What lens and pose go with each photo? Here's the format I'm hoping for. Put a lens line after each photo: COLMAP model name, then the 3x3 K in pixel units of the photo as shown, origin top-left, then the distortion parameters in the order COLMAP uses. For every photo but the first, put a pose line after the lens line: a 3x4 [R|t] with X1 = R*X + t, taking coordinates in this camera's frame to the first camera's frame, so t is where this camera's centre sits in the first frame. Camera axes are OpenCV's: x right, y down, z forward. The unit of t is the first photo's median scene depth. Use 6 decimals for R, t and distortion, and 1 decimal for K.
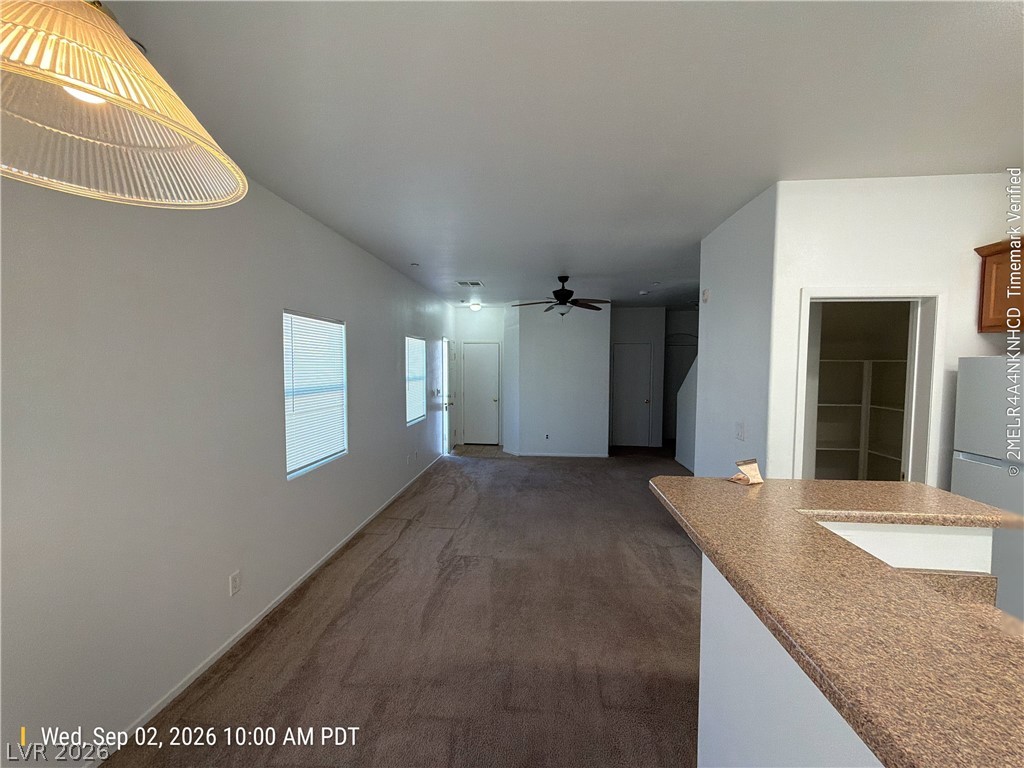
lens RADIAL K [[408.7, 0, 508.4], [0, 408.7, 387.0], [0, 0, 1]] dist [-0.001744, -0.000027]
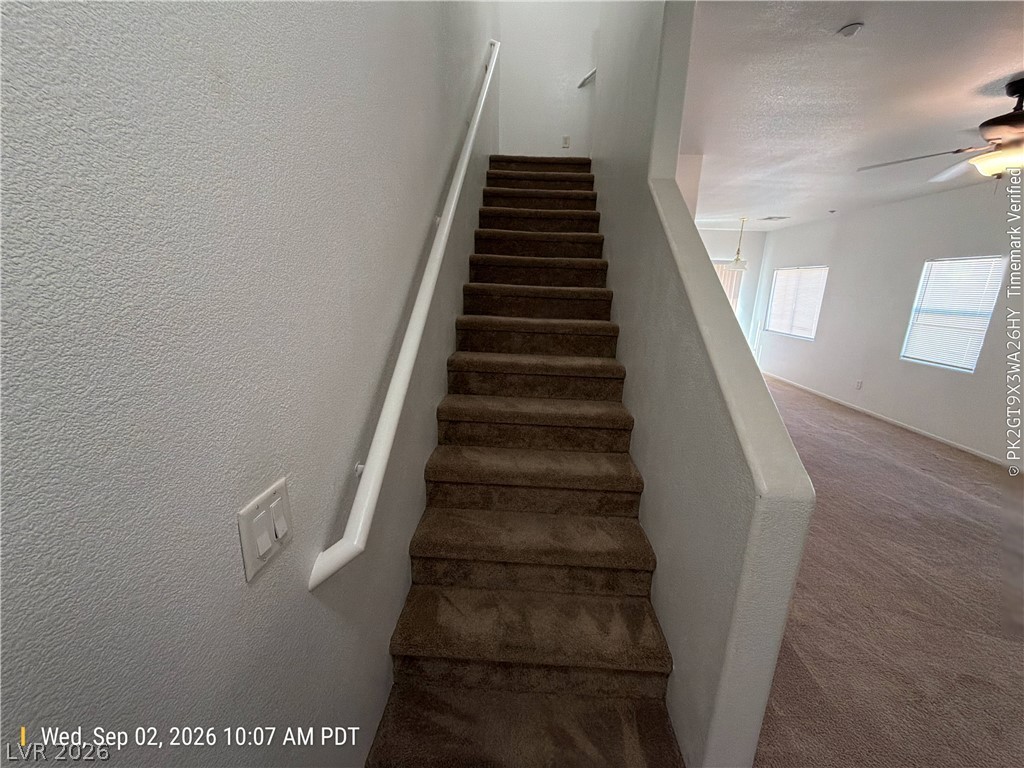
lens RADIAL K [[408.7, 0, 511.5], [0, 408.7, 385.2], [0, 0, 1]] dist [-0.001744, -0.000027]
pose [[-0.998289, -0.015605, -0.056358, 1.163486], [-0.031137, 0.957604, 0.286400, -0.113462], [0.049499, 0.287665, -0.956451, 2.475926]]
